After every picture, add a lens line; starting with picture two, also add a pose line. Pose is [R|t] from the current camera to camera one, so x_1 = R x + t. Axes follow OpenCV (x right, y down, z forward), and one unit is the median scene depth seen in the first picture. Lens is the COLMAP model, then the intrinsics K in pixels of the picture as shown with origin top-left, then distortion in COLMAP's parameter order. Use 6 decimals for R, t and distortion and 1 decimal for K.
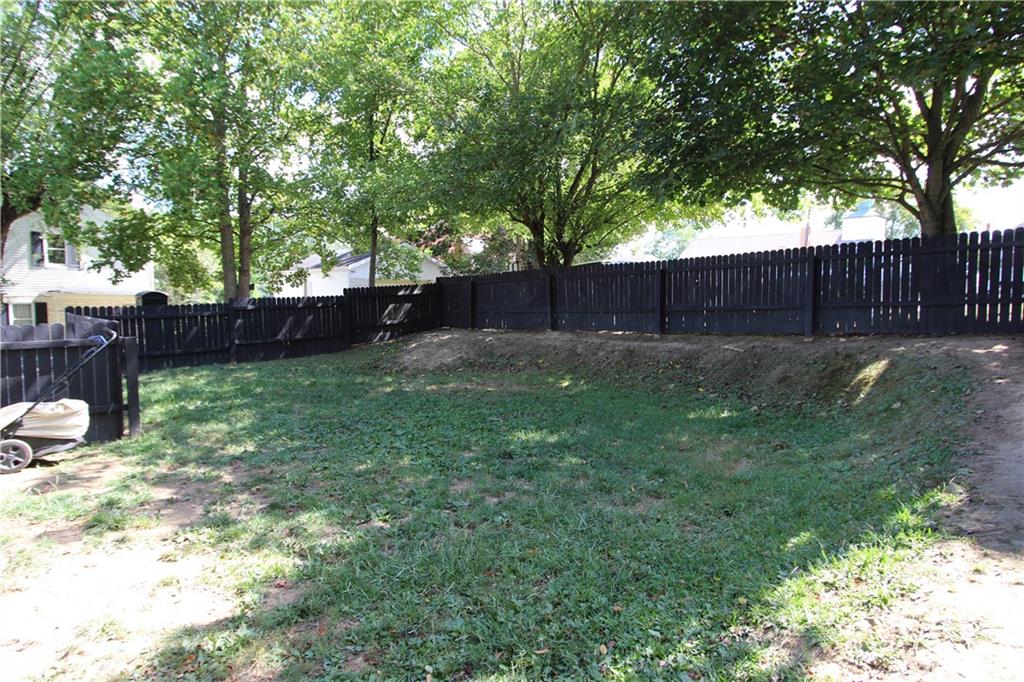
lens RADIAL K [[589.1, 0, 512.0], [0, 589.1, 341.0], [0, 0, 1]] dist [-0.019904, 0.000937]
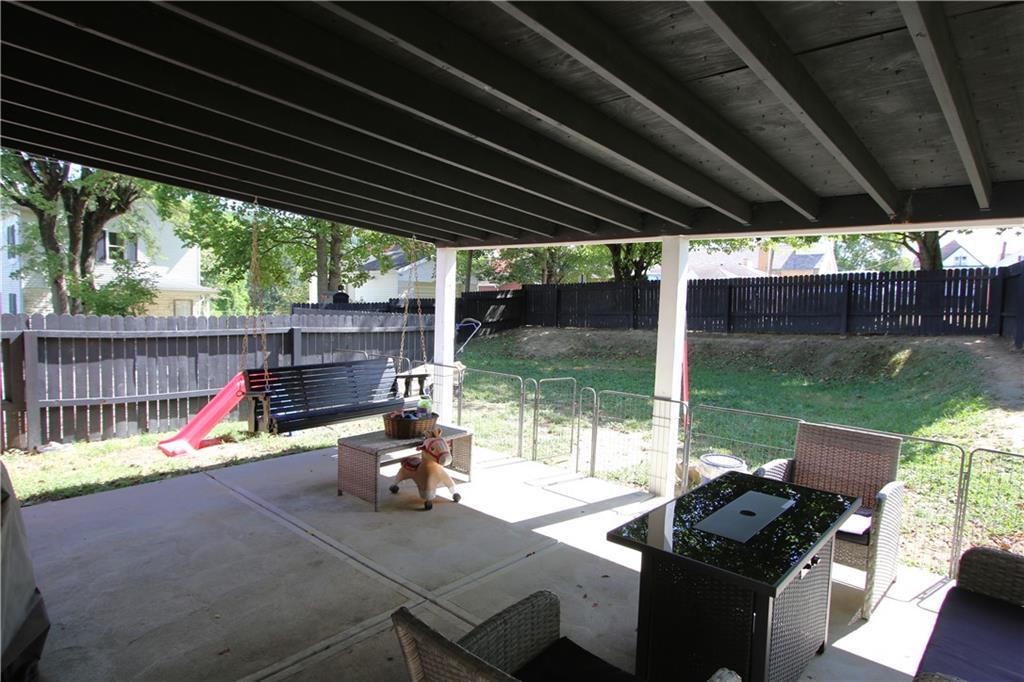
lens RADIAL K [[589.1, 0, 512.0], [0, 589.1, 341.0], [0, 0, 1]] dist [-0.019904, 0.000937]
pose [[0.996258, 0.015418, 0.085041, -0.392588], [-0.015213, 0.999880, -0.003060, 0.021118], [-0.085078, 0.001755, 0.996373, -0.340094]]
